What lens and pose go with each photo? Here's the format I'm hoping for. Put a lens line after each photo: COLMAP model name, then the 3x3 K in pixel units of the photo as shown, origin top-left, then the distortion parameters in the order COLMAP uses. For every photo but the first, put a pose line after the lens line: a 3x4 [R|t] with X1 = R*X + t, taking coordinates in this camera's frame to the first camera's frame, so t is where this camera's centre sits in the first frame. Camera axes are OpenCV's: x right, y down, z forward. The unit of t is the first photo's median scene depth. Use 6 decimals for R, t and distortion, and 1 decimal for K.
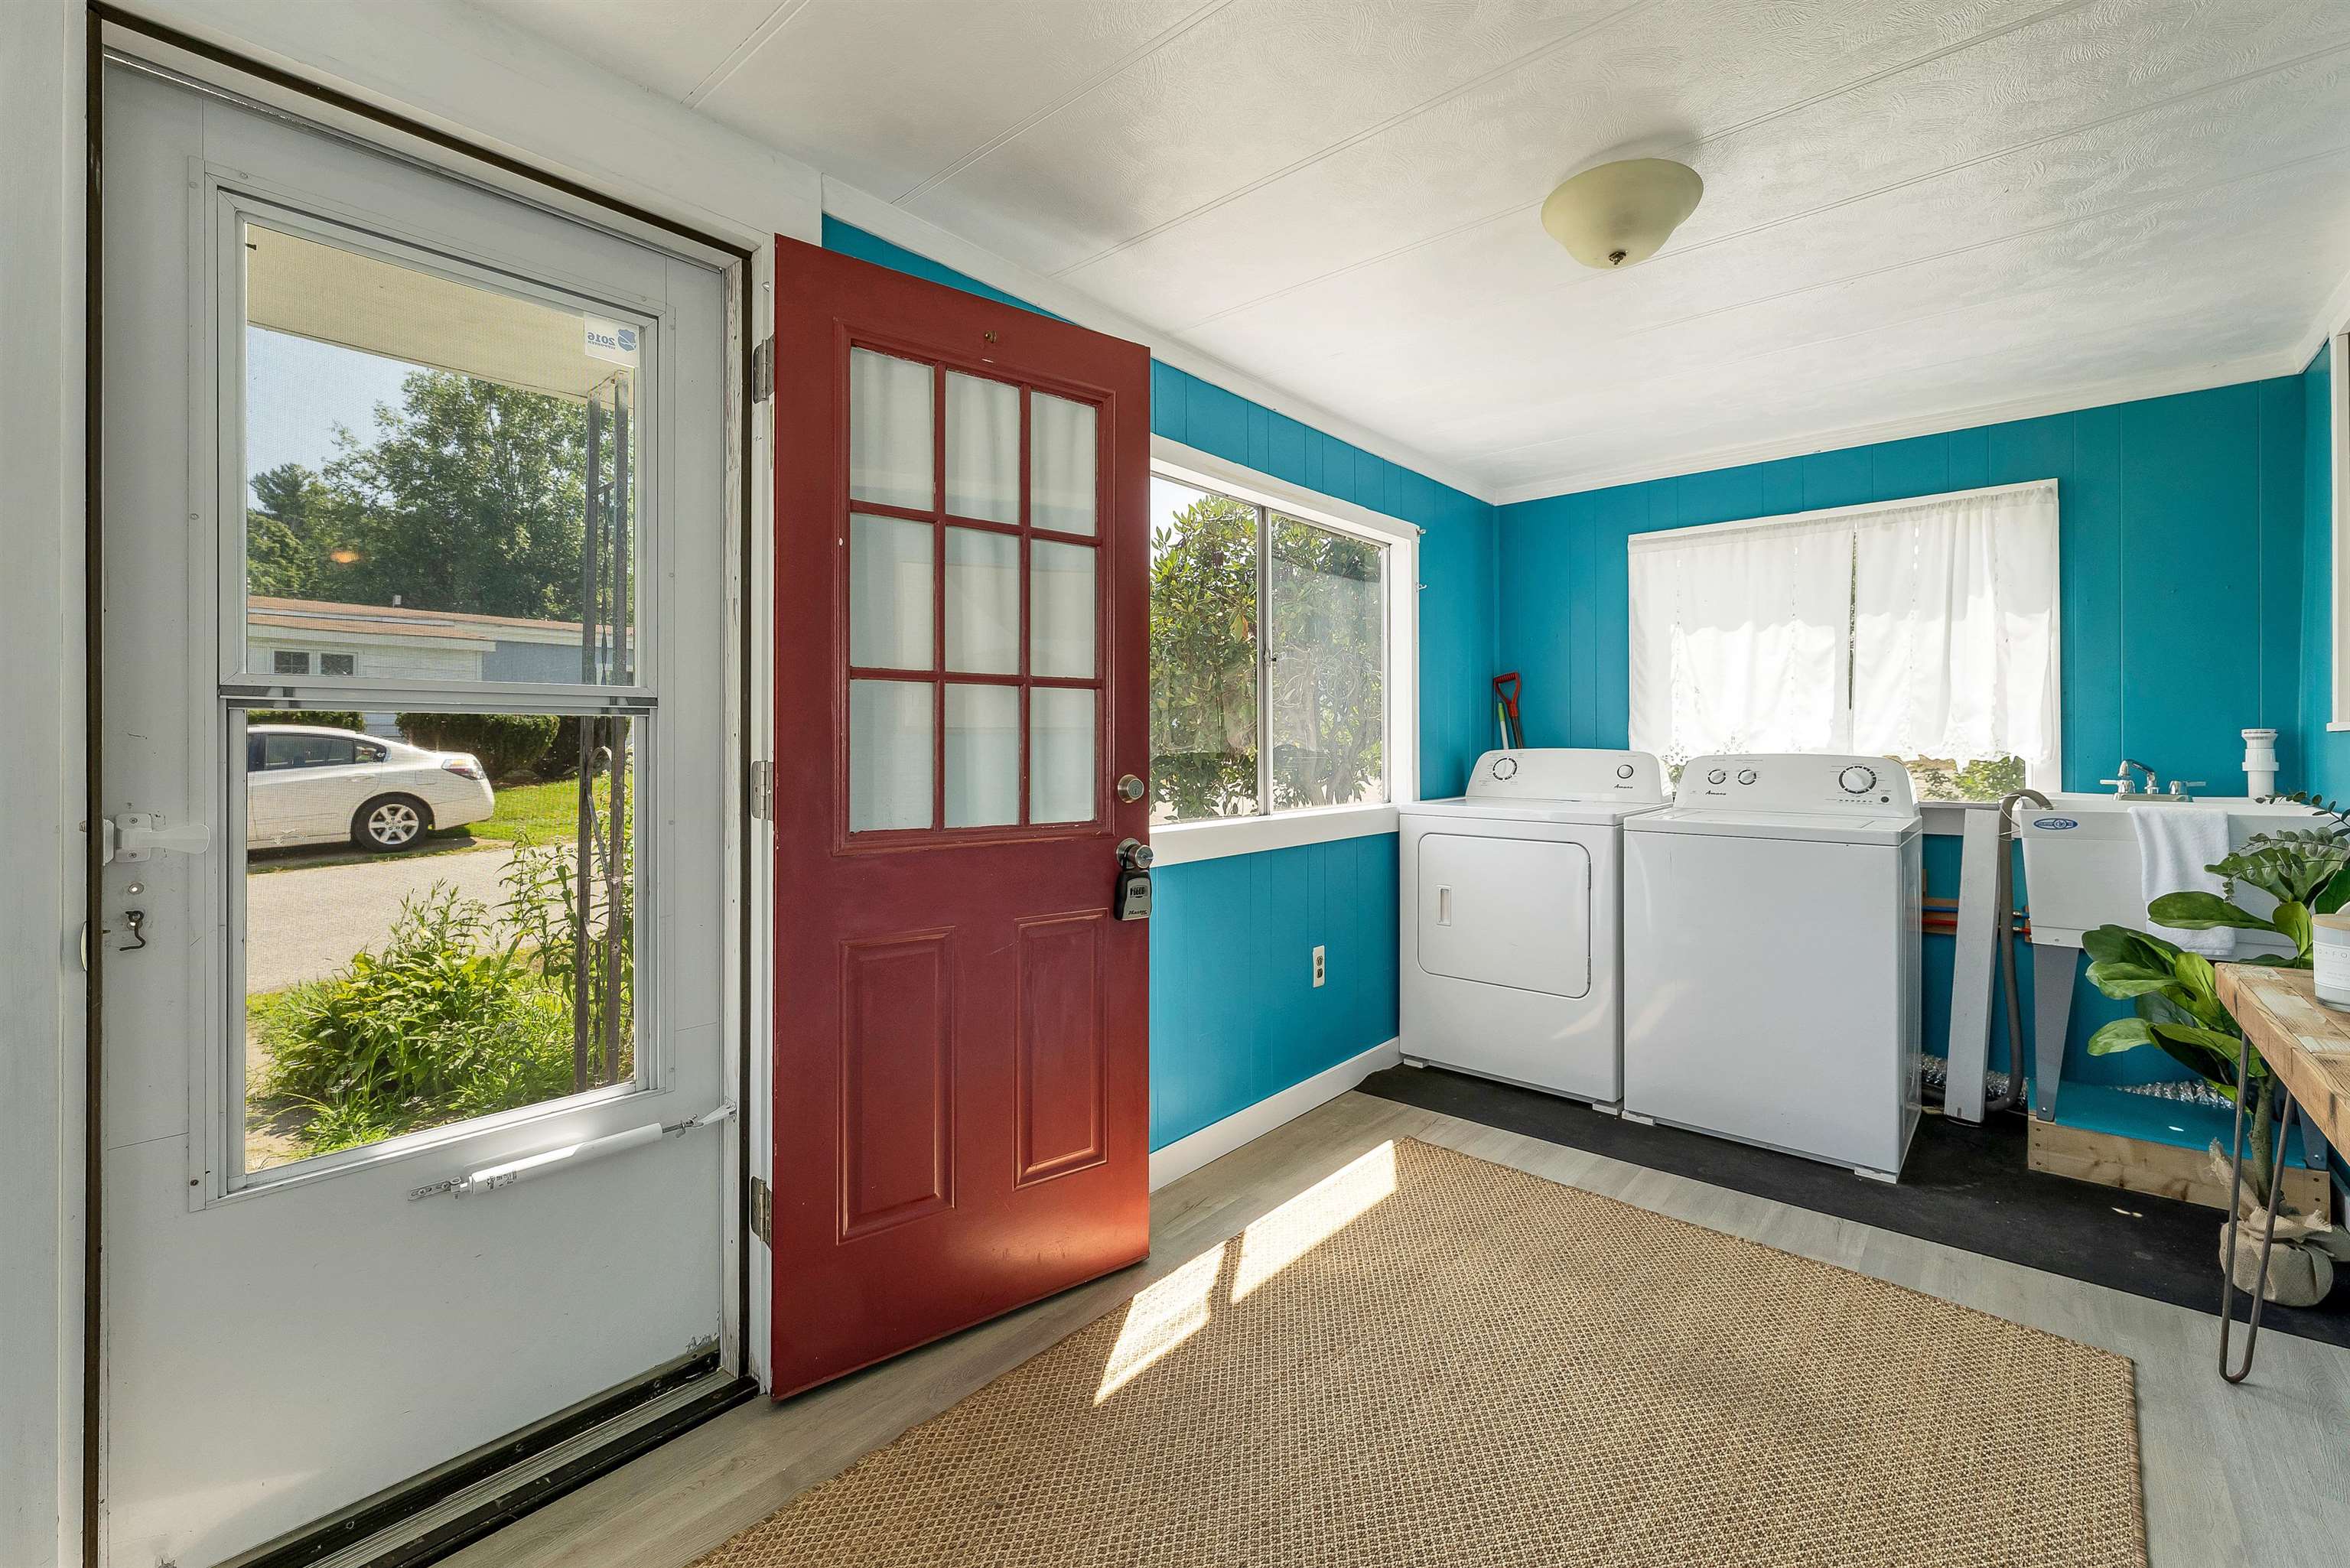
lens RADIAL K [[1003.9, 0, 1150.7], [0, 1003.9, 777.2], [0, 0, 1]] dist [-0.000758, -0.000110]
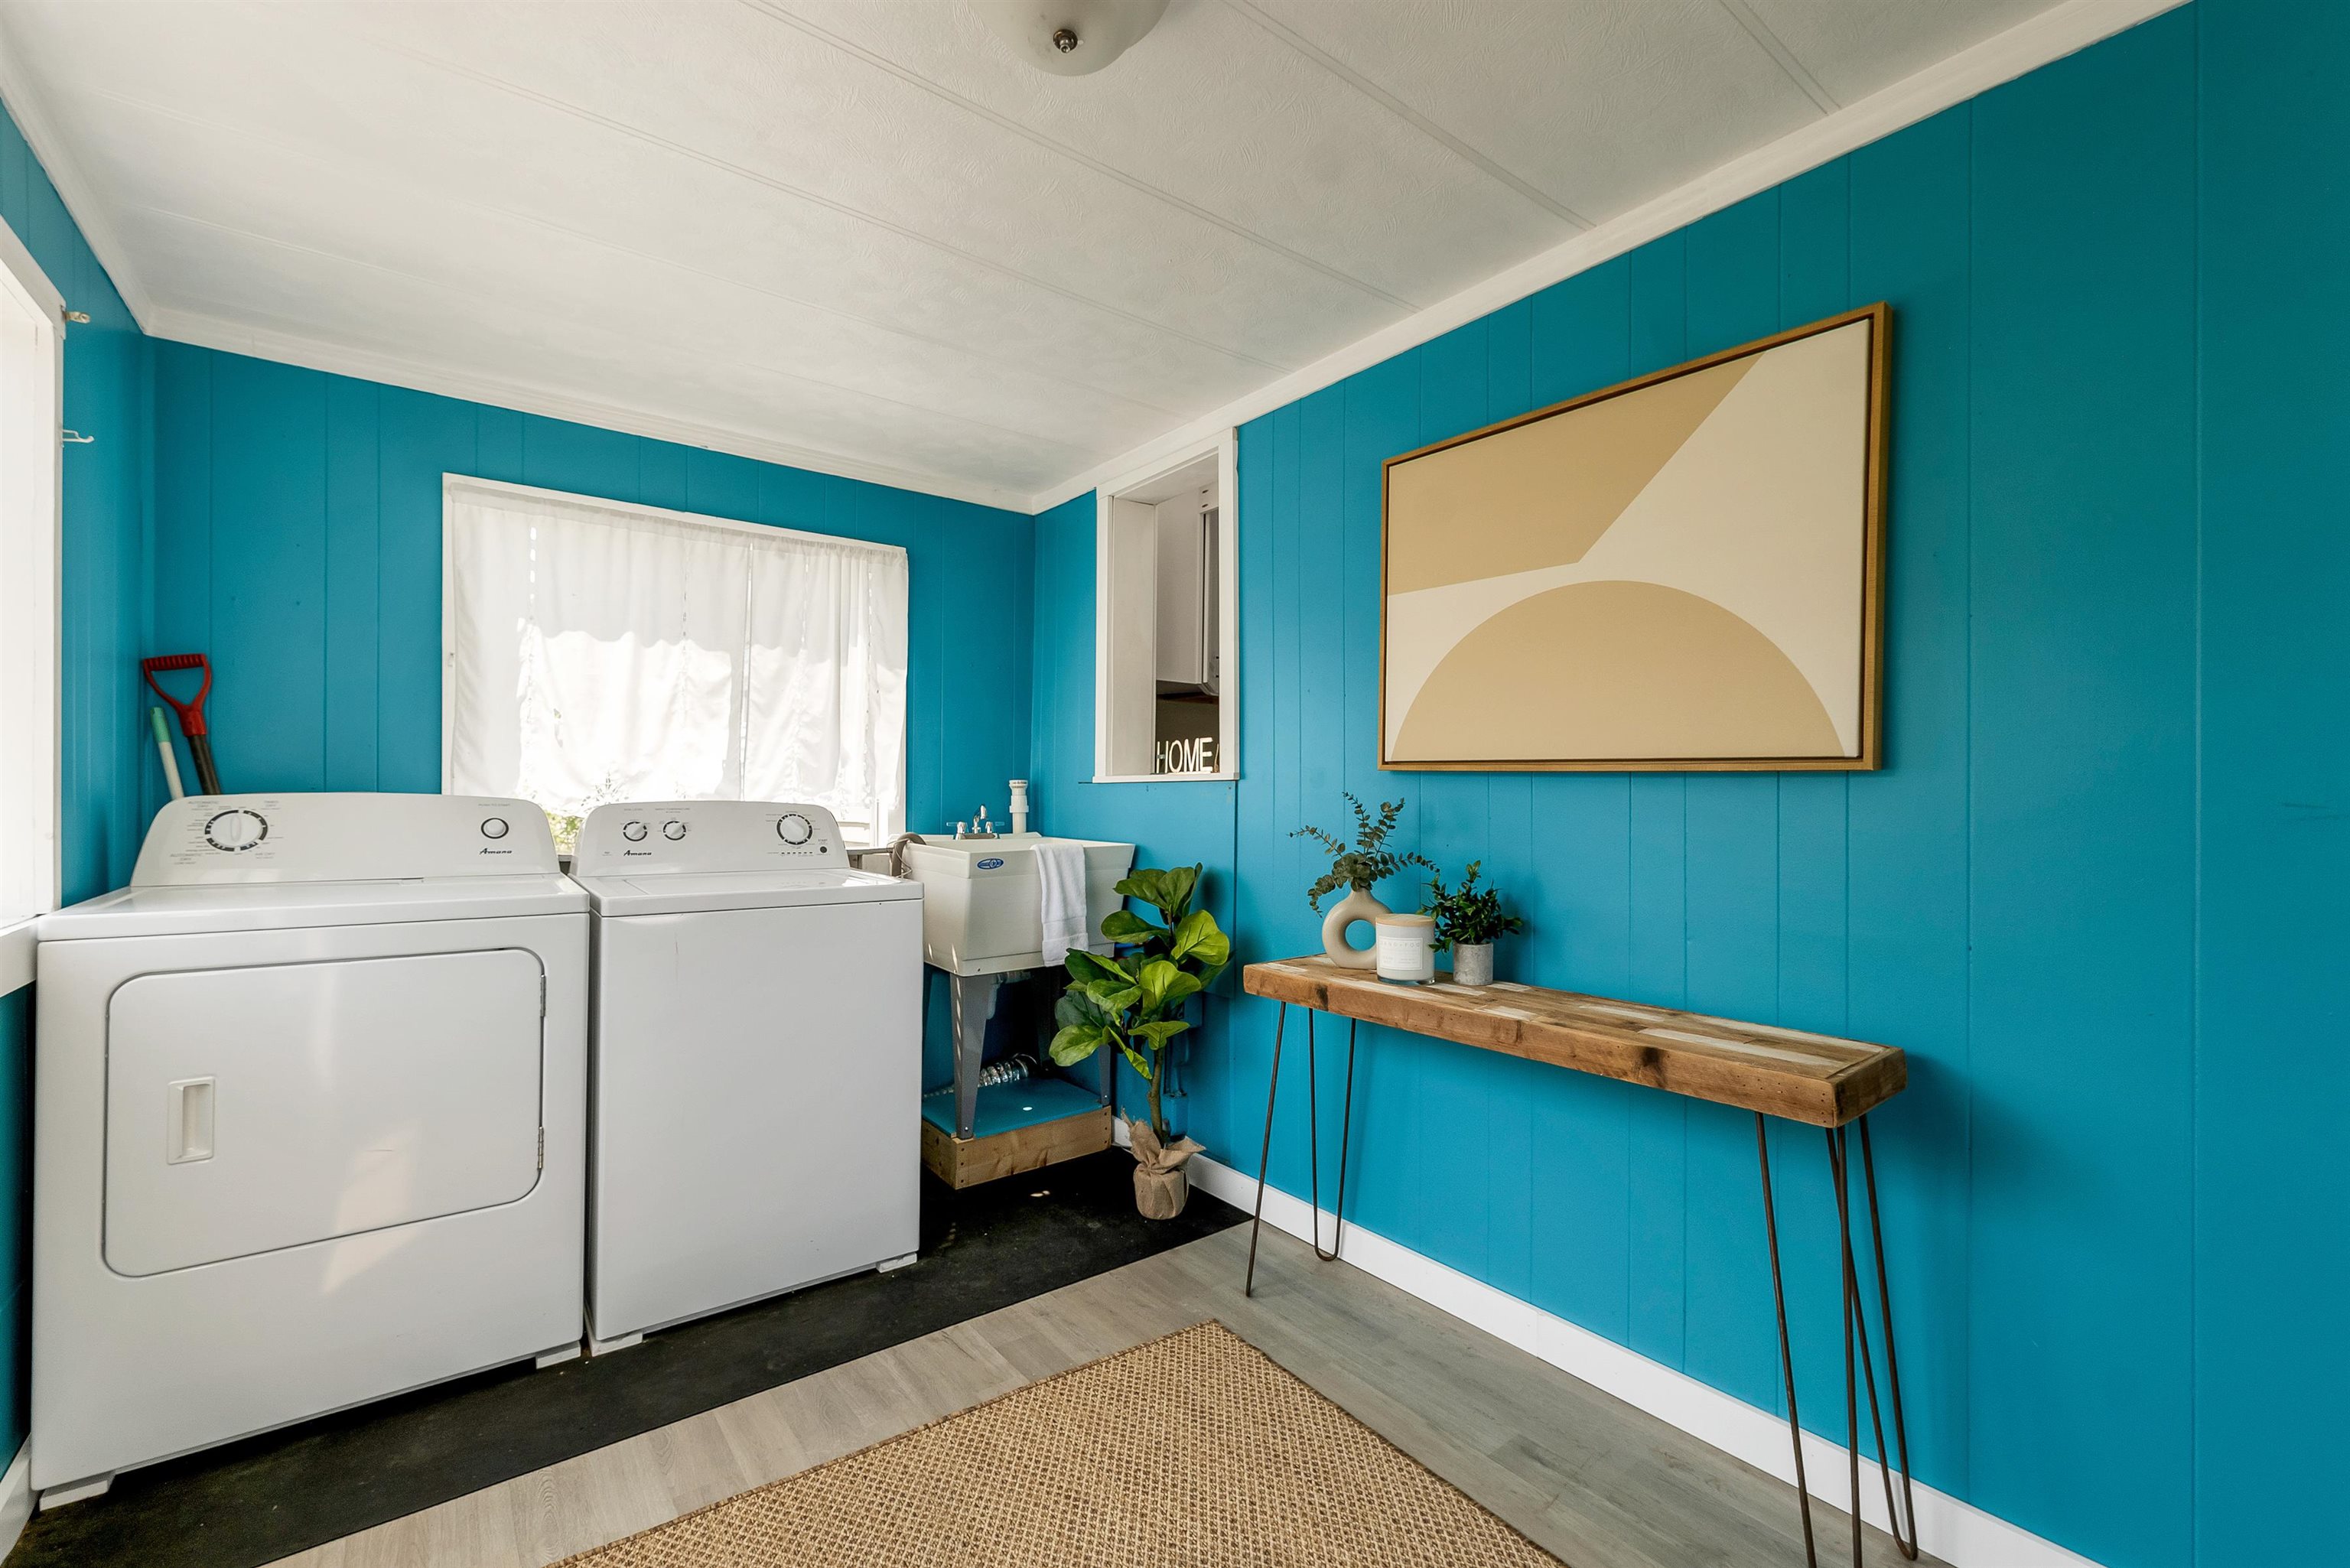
lens RADIAL K [[979.0, 0, 1175.5], [0, 979.0, 799.5], [0, 0, 1]] dist [0.000668, -0.000048]
pose [[0.182617, -0.001462, 0.983183, -0.089682], [0.025782, 0.999662, -0.003302, -0.012149], [-0.982846, 0.025952, 0.182593, 0.499899]]
